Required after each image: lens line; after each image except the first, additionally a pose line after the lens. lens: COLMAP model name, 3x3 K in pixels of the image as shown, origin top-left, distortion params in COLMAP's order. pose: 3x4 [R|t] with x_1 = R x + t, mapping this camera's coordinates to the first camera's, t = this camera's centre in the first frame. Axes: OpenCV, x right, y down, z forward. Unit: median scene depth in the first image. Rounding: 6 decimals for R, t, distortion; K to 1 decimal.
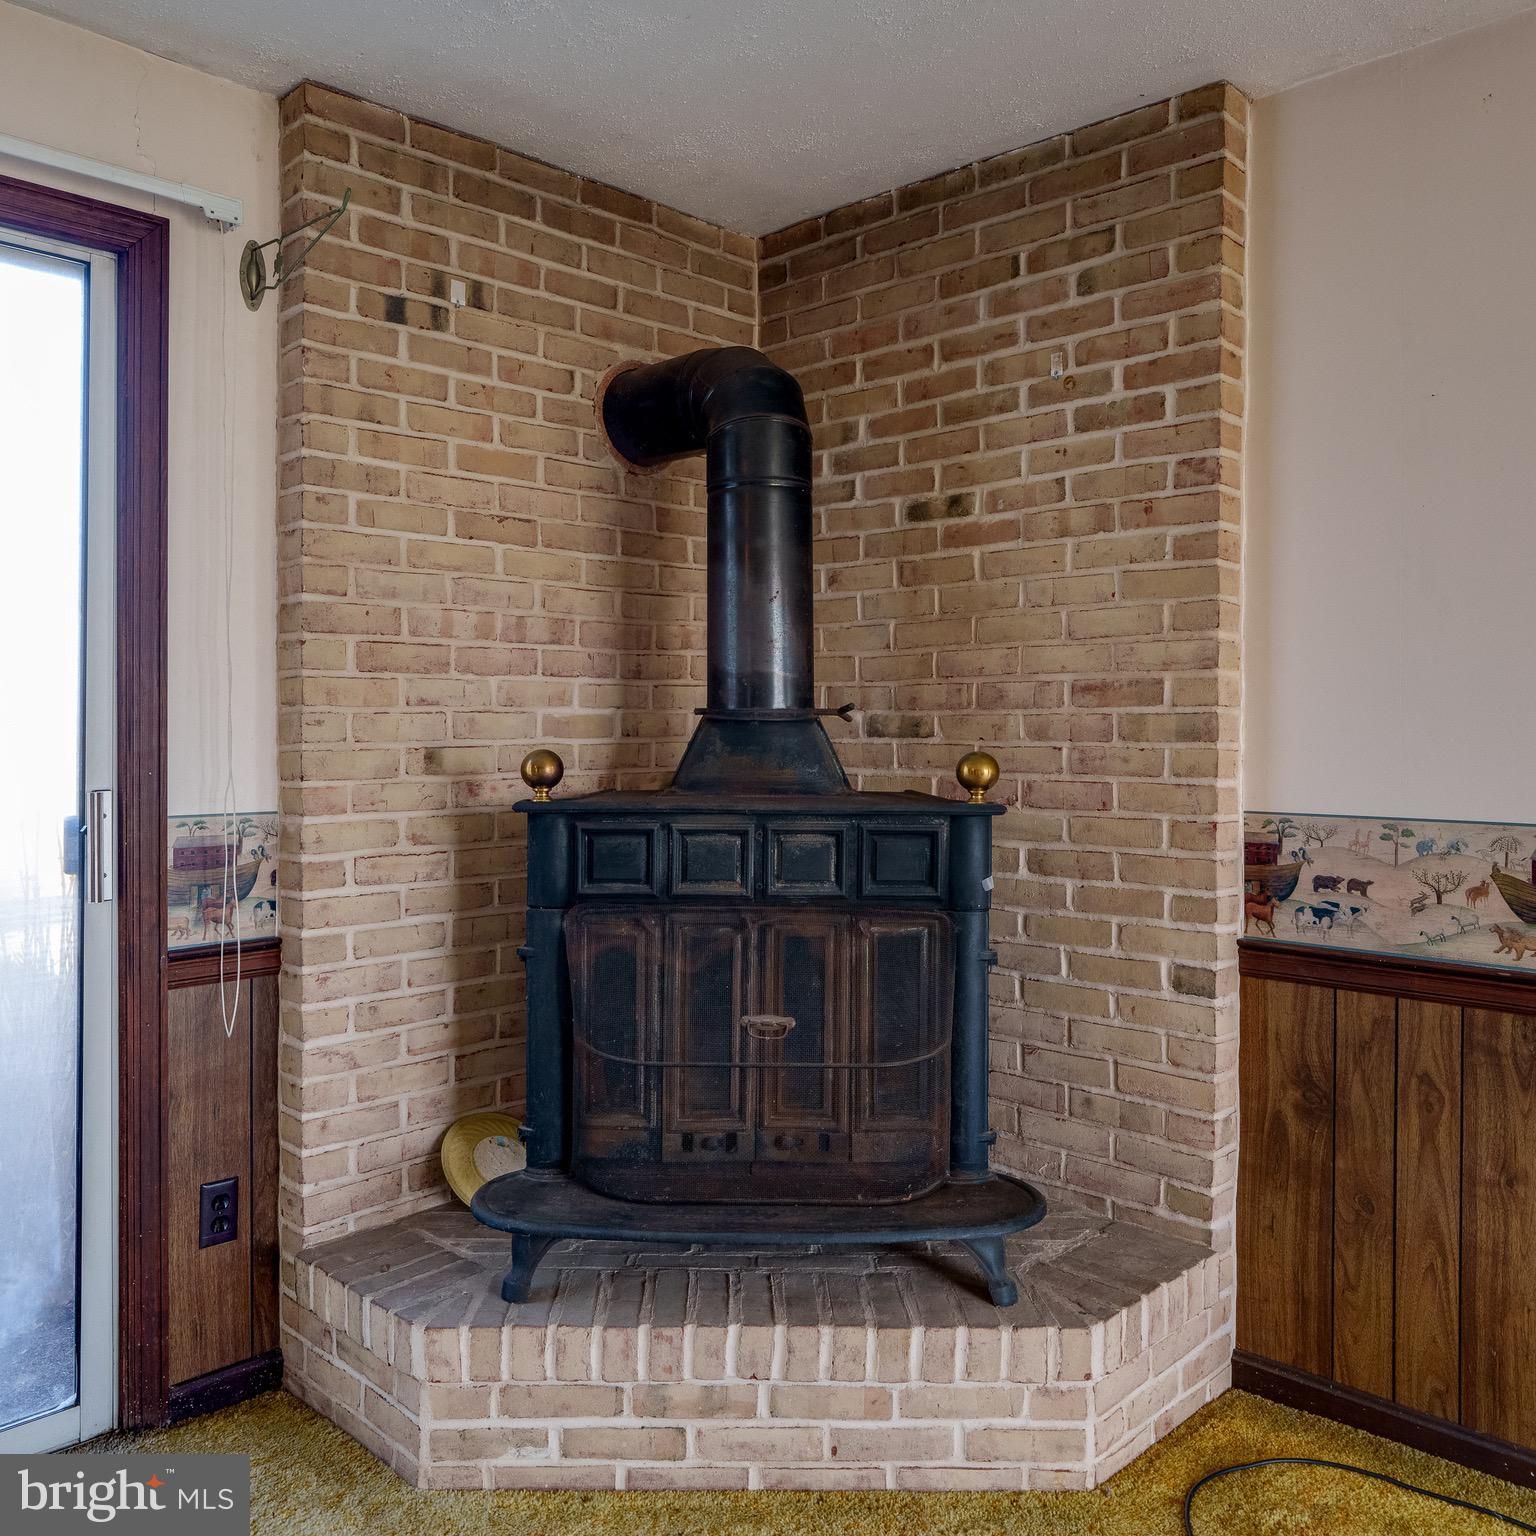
lens RADIAL K [[1330.5, 0, 737.9], [0, 1330.5, 727.7], [0, 0, 1]] dist [-0.012926, -0.011267]
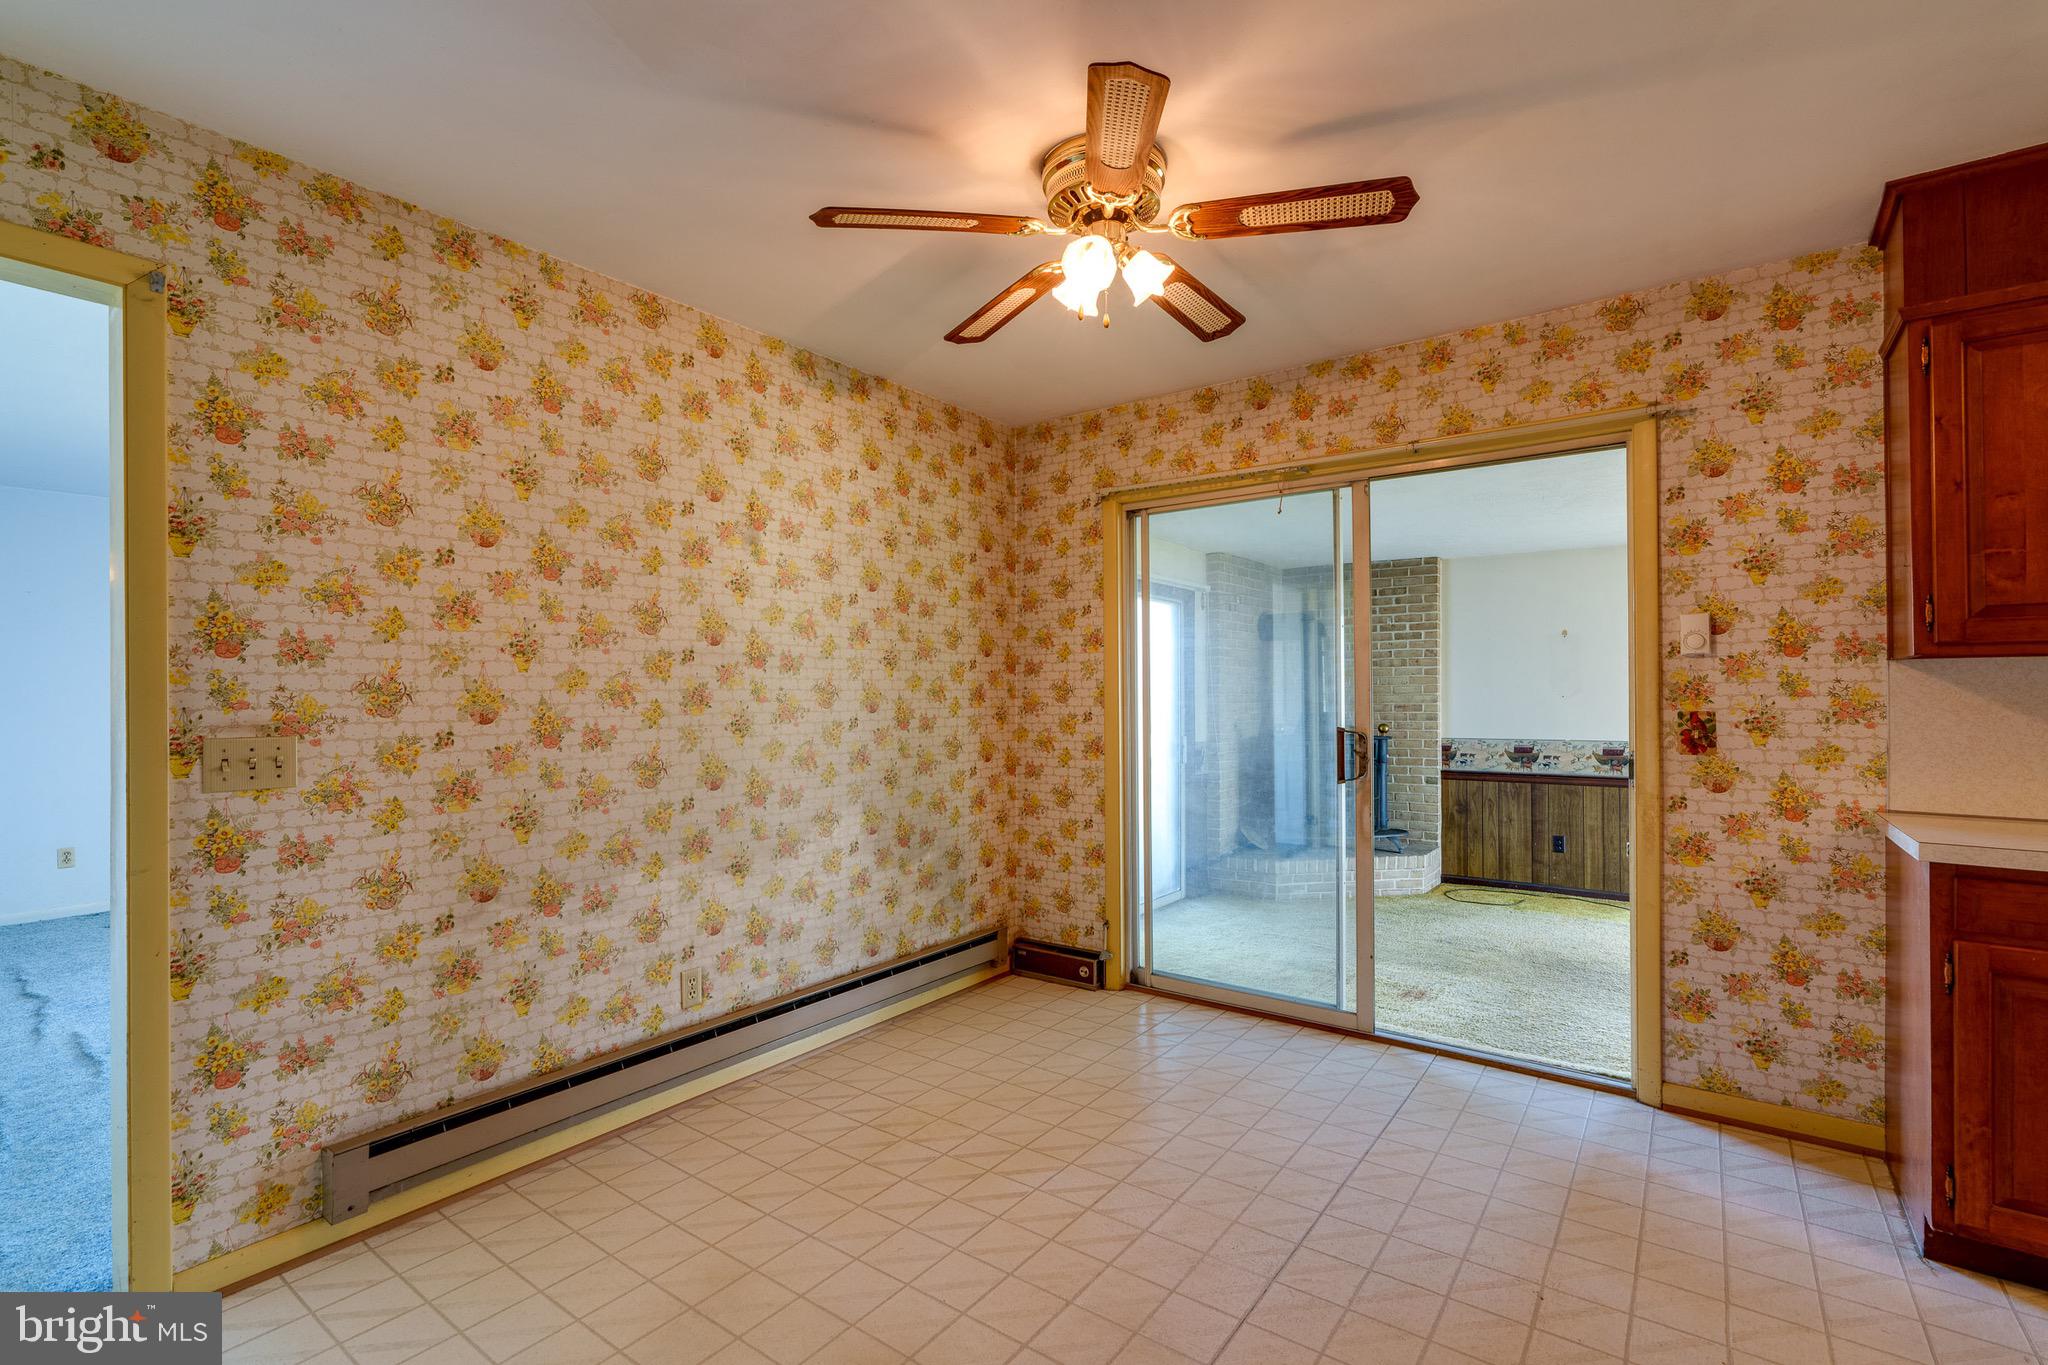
lens RADIAL K [[928.4, 0, 1023.3], [0, 928.4, 685.5], [0, 0, 1]] dist [-0.001772, 0.000090]
pose [[0.987775, -0.001903, 0.155872, -1.309515], [0.004537, 0.999853, -0.016548, -0.054538], [-0.155817, 0.017053, 0.987639, -1.578671]]
